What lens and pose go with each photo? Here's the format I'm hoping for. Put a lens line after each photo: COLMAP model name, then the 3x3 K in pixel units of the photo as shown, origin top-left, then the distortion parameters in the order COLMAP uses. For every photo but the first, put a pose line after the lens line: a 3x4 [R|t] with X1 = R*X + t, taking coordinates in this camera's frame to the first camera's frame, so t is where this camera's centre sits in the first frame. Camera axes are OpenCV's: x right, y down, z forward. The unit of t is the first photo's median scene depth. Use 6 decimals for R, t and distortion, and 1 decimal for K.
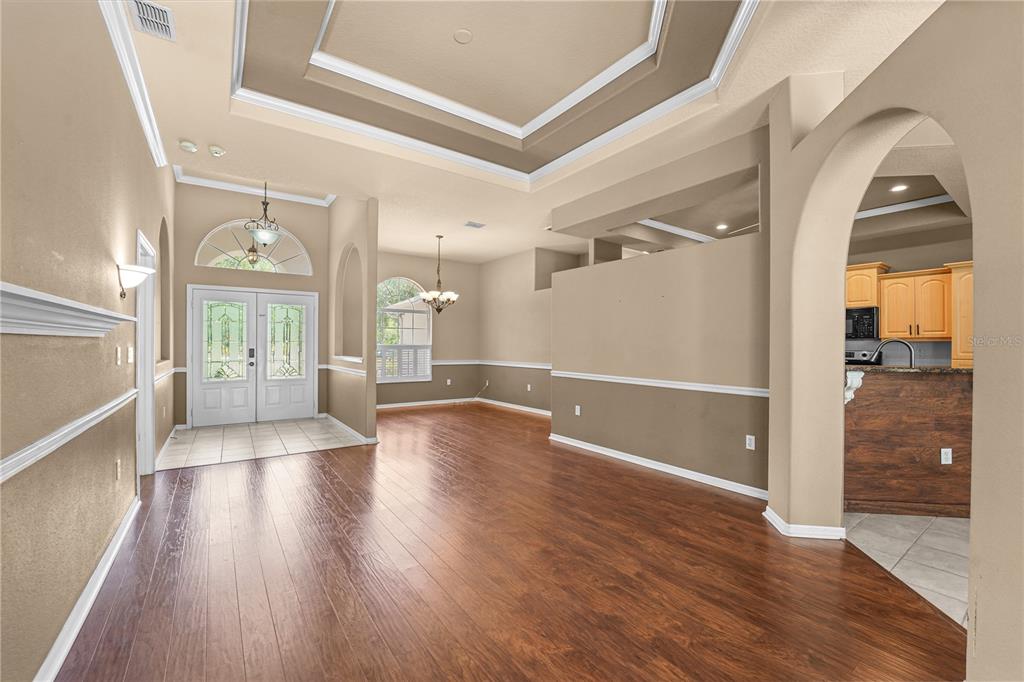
lens RADIAL K [[422.7, 0, 510.0], [0, 422.7, 343.7], [0, 0, 1]] dist [-0.026493, 0.001860]
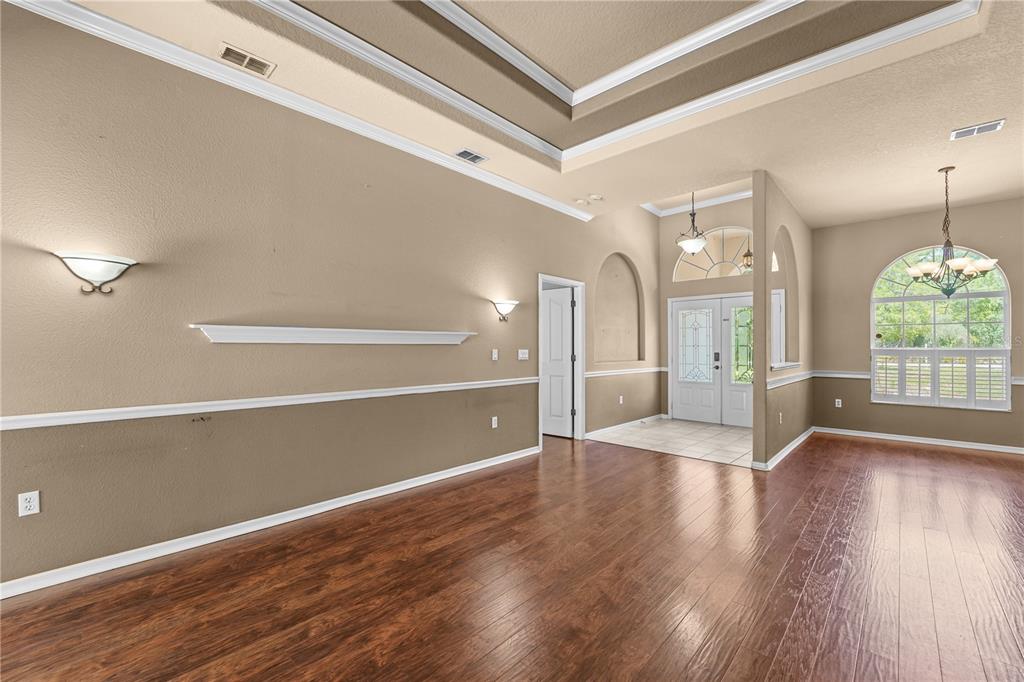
lens RADIAL K [[422.7, 0, 508.9], [0, 422.7, 340.4], [0, 0, 1]] dist [-0.026493, 0.001860]
pose [[0.191364, -0.018974, -0.981336, 0.310212], [0.001559, 0.999818, -0.019027, 0.000945], [0.981518, 0.002112, 0.191359, 0.297125]]
